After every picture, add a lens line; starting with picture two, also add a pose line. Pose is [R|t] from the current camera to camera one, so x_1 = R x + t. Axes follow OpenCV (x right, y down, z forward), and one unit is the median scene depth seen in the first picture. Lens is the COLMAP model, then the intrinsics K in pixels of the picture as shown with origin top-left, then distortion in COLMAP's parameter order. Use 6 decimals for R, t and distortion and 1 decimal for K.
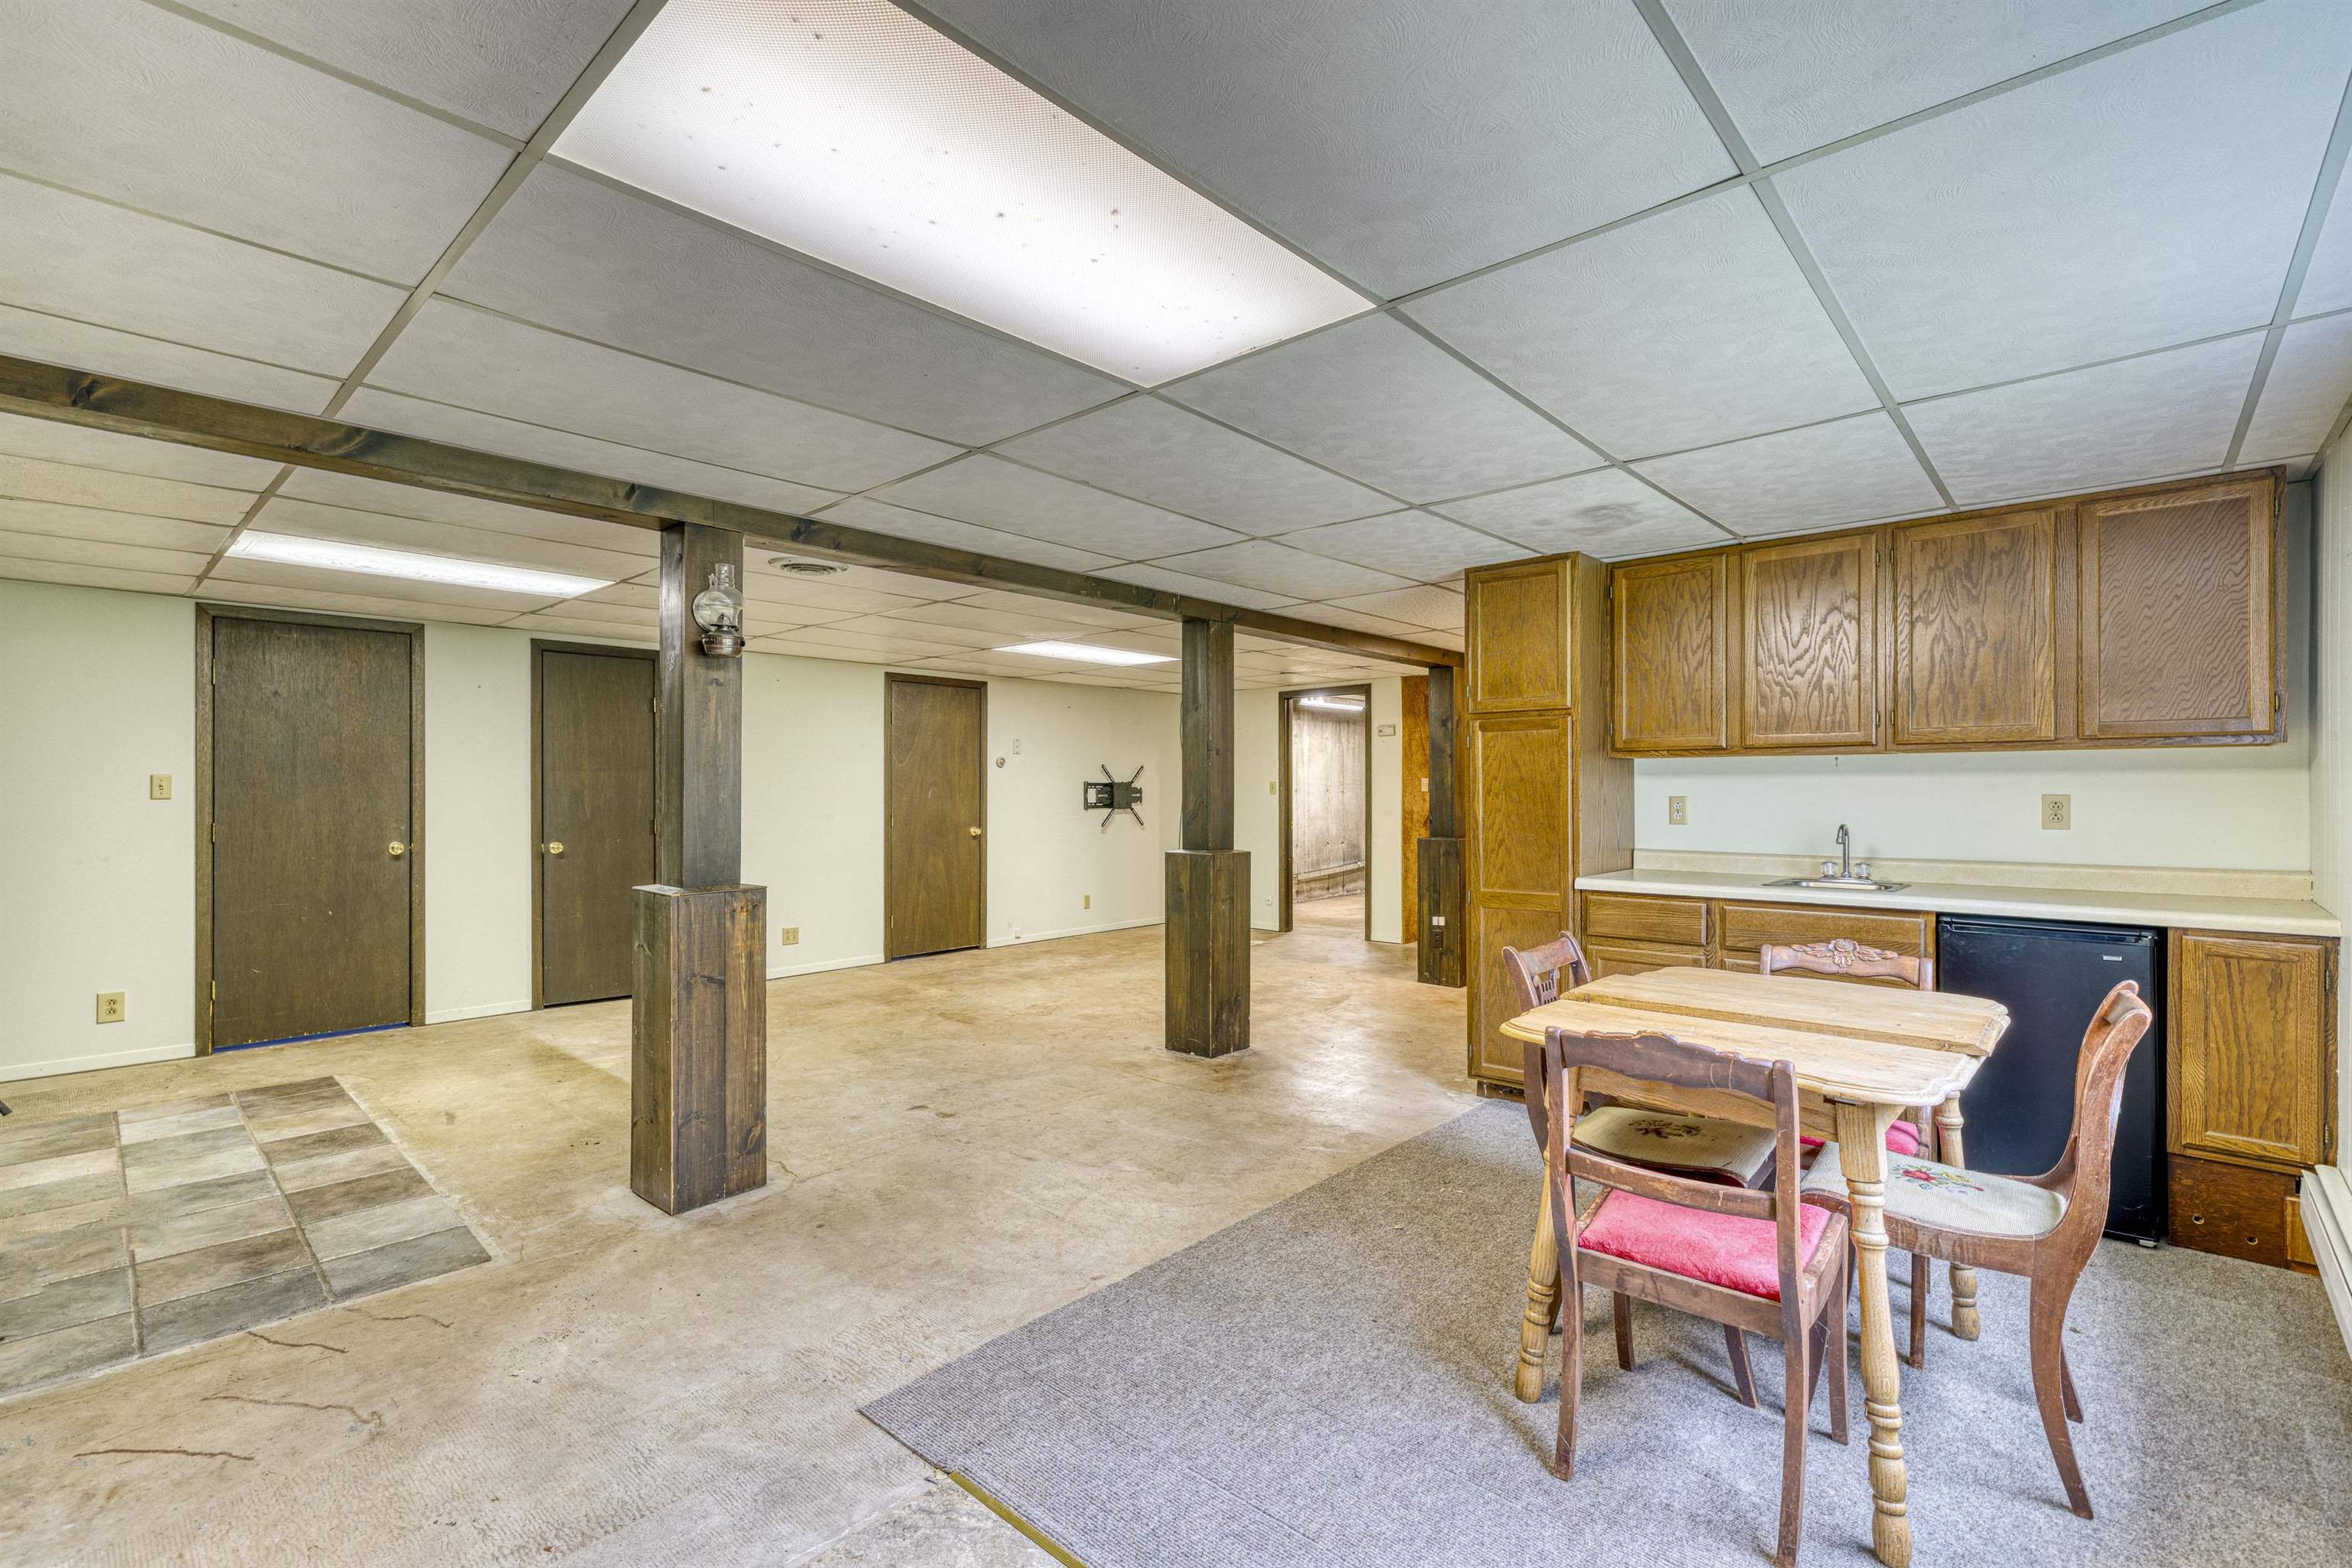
lens RADIAL K [[1041.2, 0, 1150.8], [0, 1041.2, 791.9], [0, 0, 1]] dist [-0.000032, 0.000260]
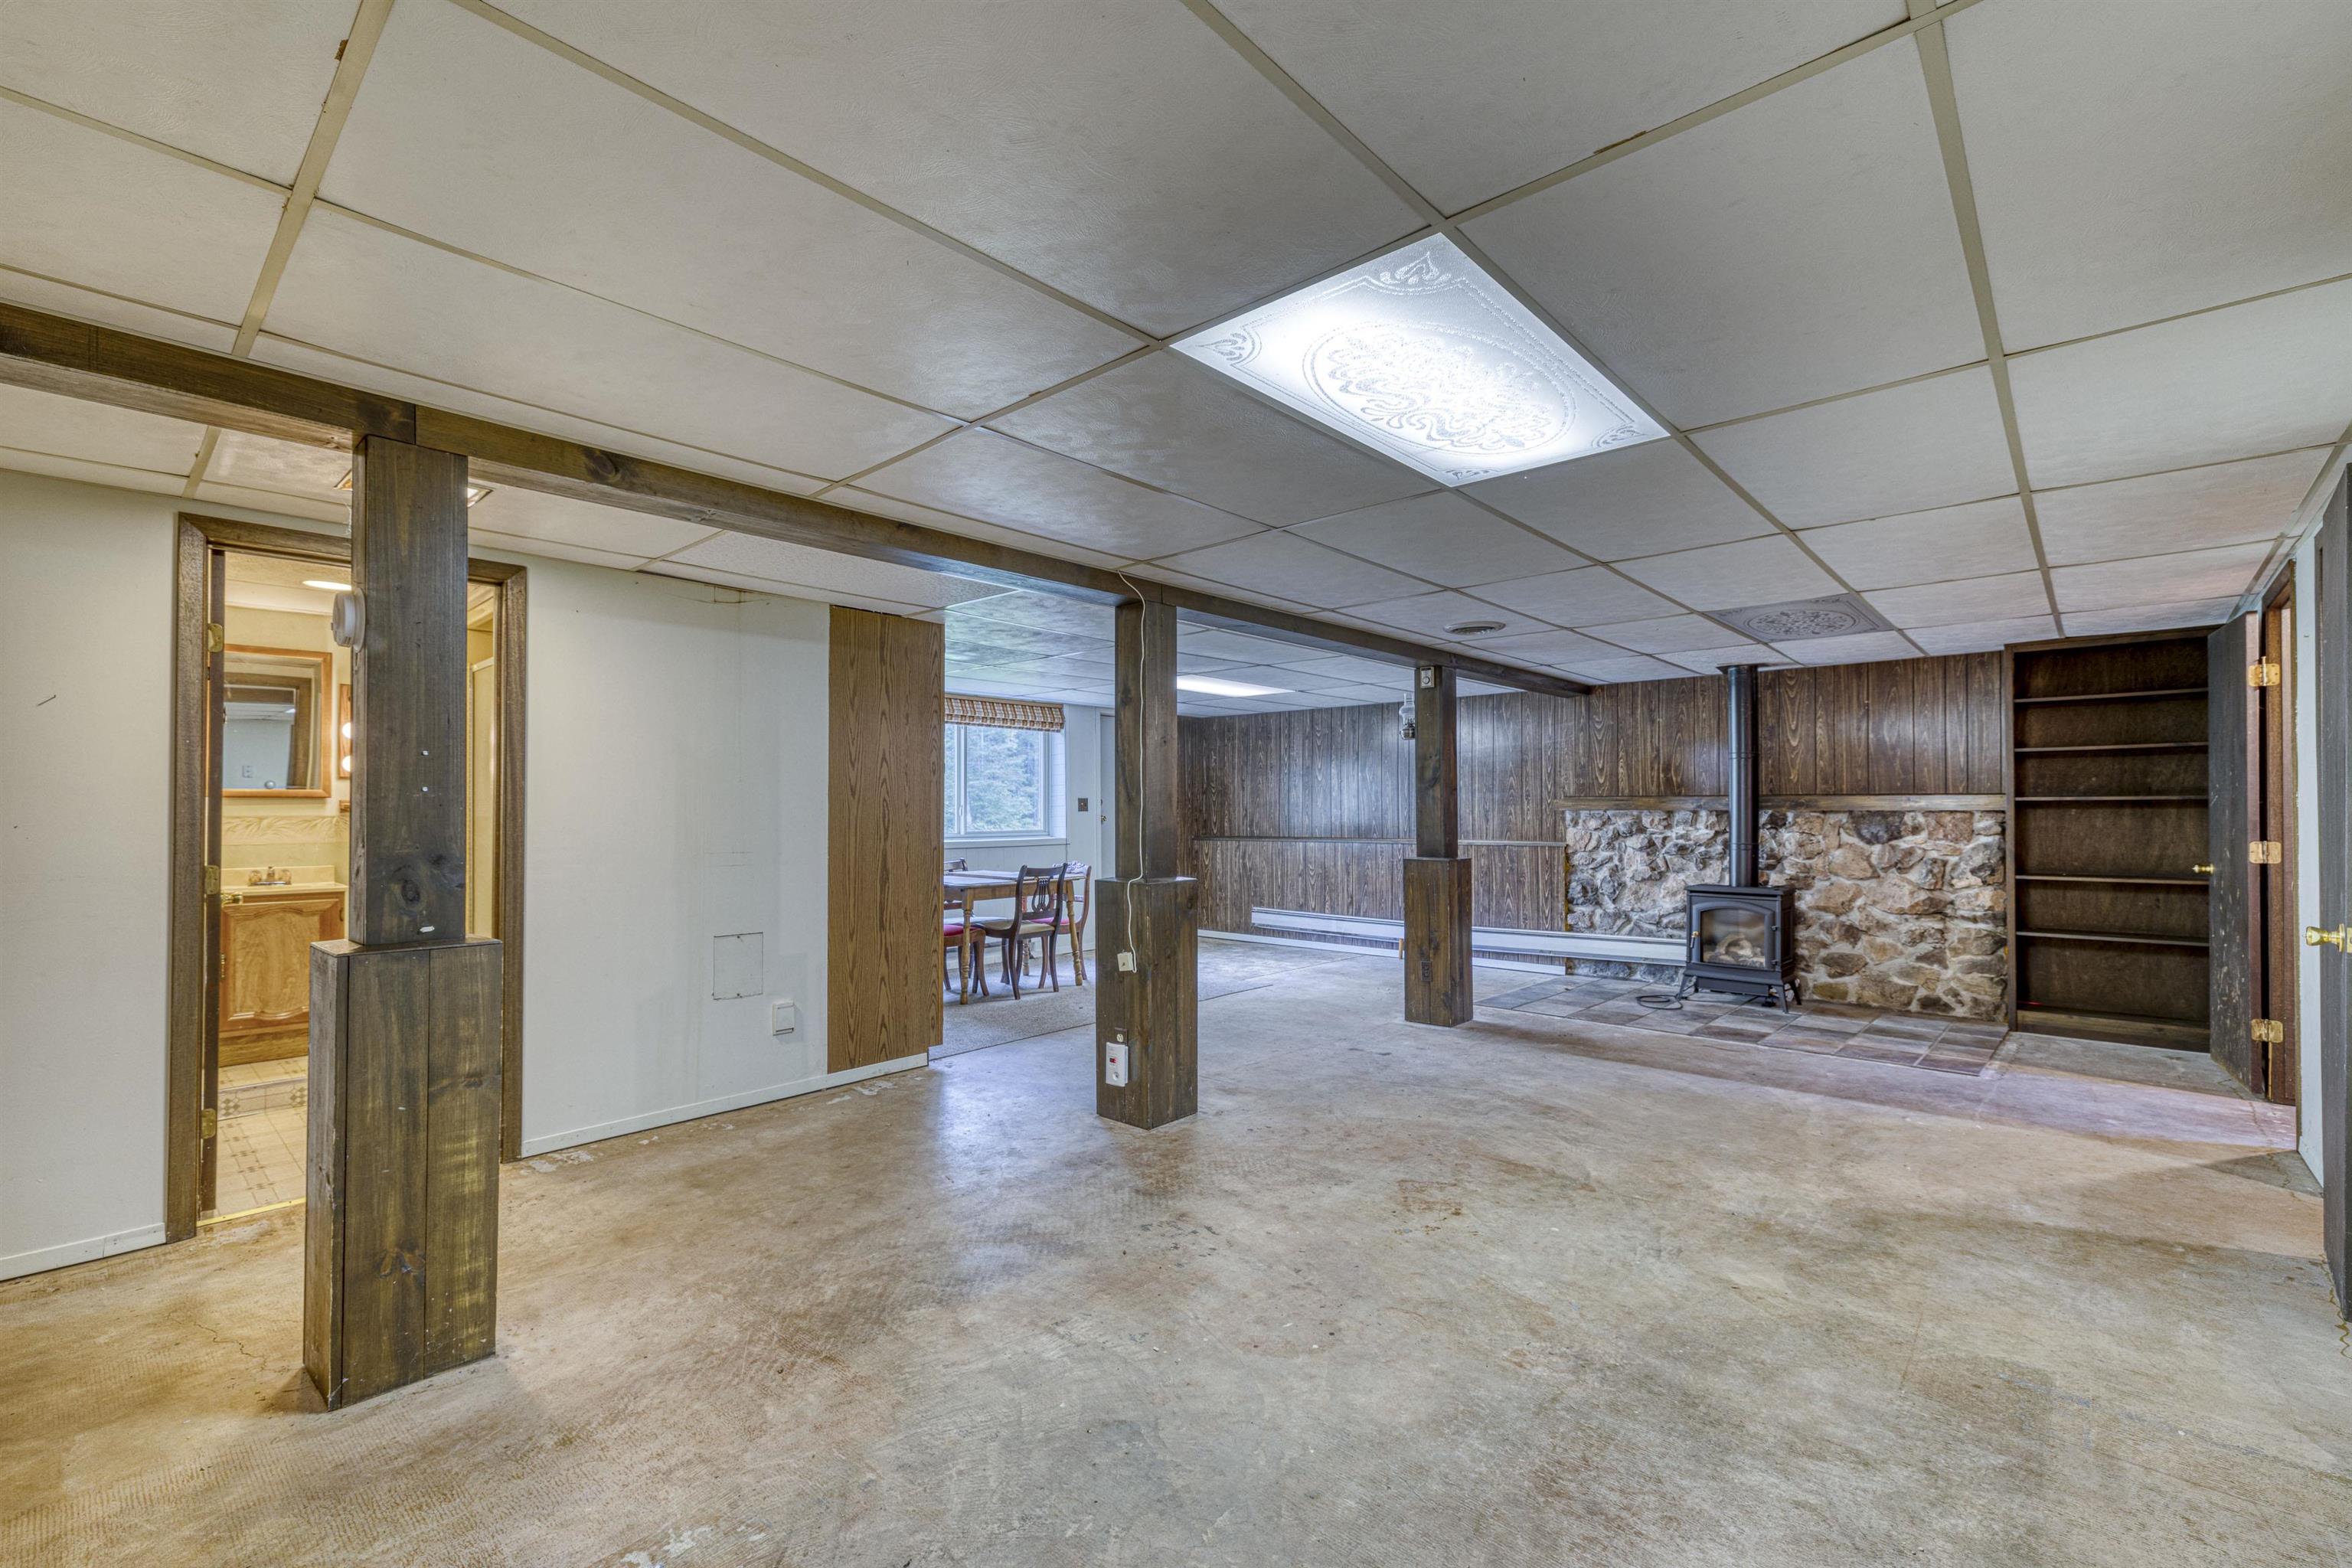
lens RADIAL K [[1032.8, 0, 1187.4], [0, 1032.8, 800.6], [0, 0, 1]] dist [0.000116, 0.000573]
pose [[-0.999672, 0.000450, -0.025624, 0.054994], [0.000658, 0.999967, -0.008121, 0.001039], [0.025620, -0.008135, -0.999639, 2.323018]]
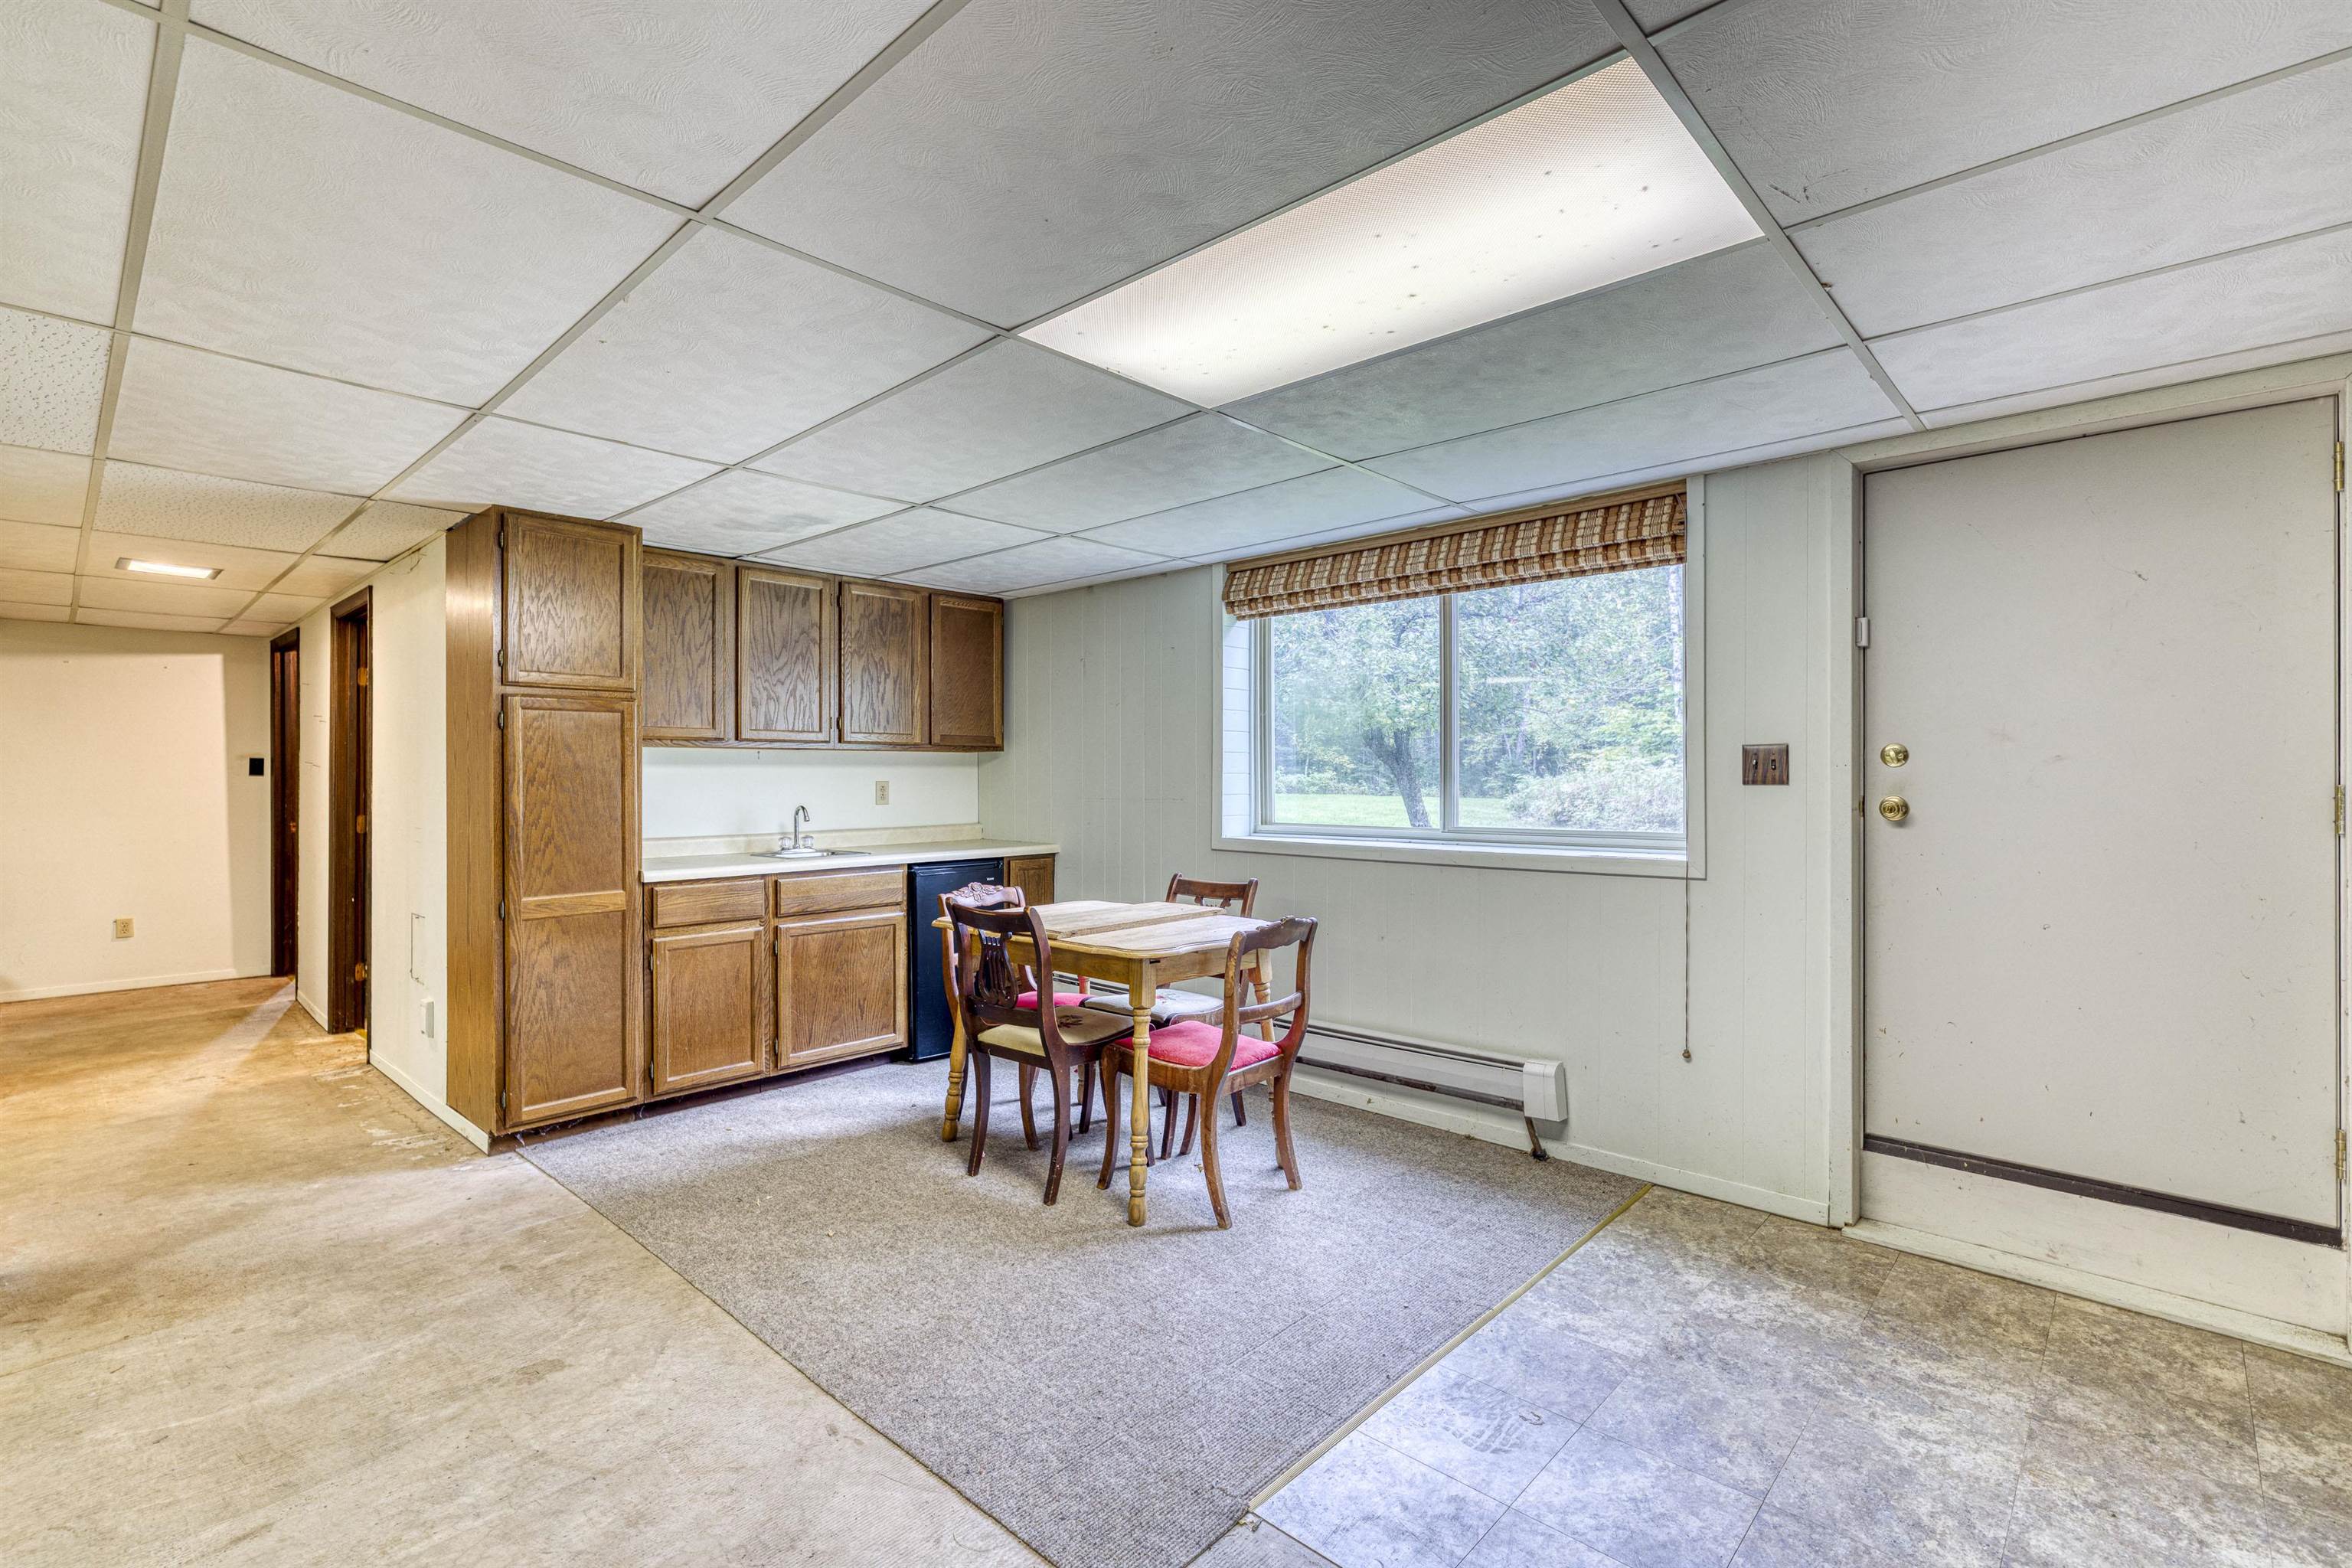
lens RADIAL K [[1046.1, 0, 1164.7], [0, 1046.1, 777.7], [0, 0, 1]] dist [-0.002148, 0.000782]
pose [[0.012137, -0.000591, 0.999926, -0.525654], [0.004294, 0.999991, 0.000538, -0.001115], [-0.999917, 0.004287, 0.012139, 0.493363]]
